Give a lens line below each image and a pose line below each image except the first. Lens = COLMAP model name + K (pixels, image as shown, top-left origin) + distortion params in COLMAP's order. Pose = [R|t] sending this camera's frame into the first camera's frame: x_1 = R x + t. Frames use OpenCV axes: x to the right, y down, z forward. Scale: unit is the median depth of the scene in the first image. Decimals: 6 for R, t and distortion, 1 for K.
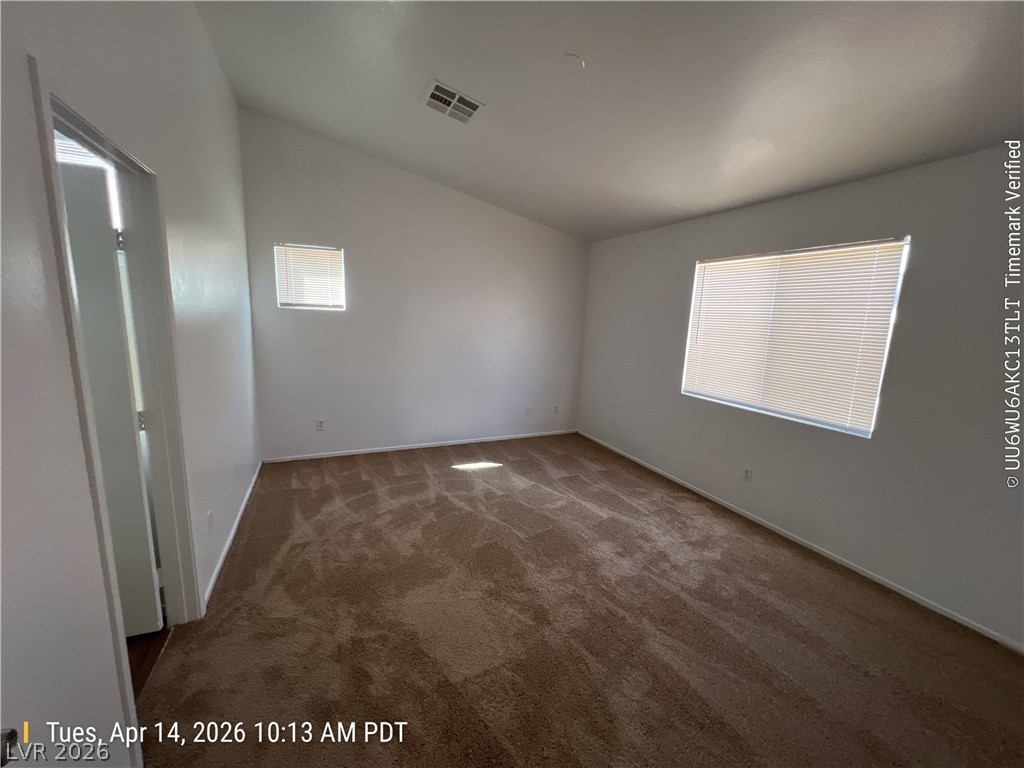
lens RADIAL K [[411.1, 0, 514.7], [0, 411.1, 386.8], [0, 0, 1]] dist [-0.001527, 0.000817]
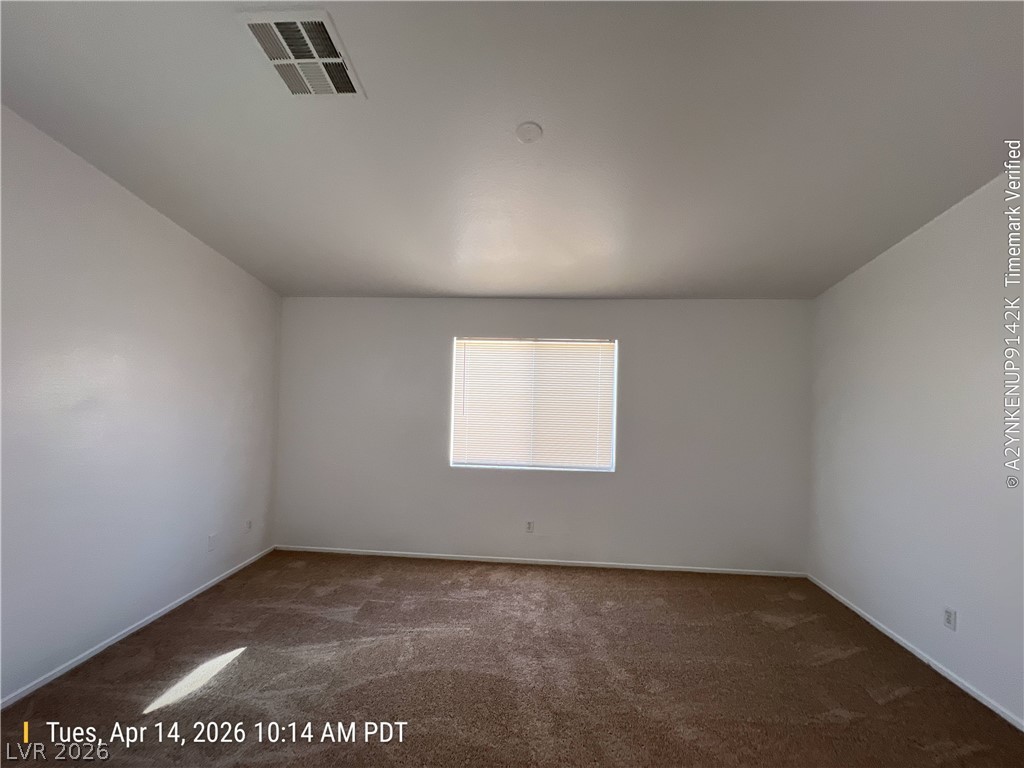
lens RADIAL K [[411.1, 0, 514.7], [0, 411.1, 386.8], [0, 0, 1]] dist [-0.001527, 0.000817]
pose [[0.478276, -0.018579, 0.878013, -0.404330], [0.147864, 0.987207, -0.059655, -0.095111], [-0.865672, 0.158359, 0.474904, 0.387540]]
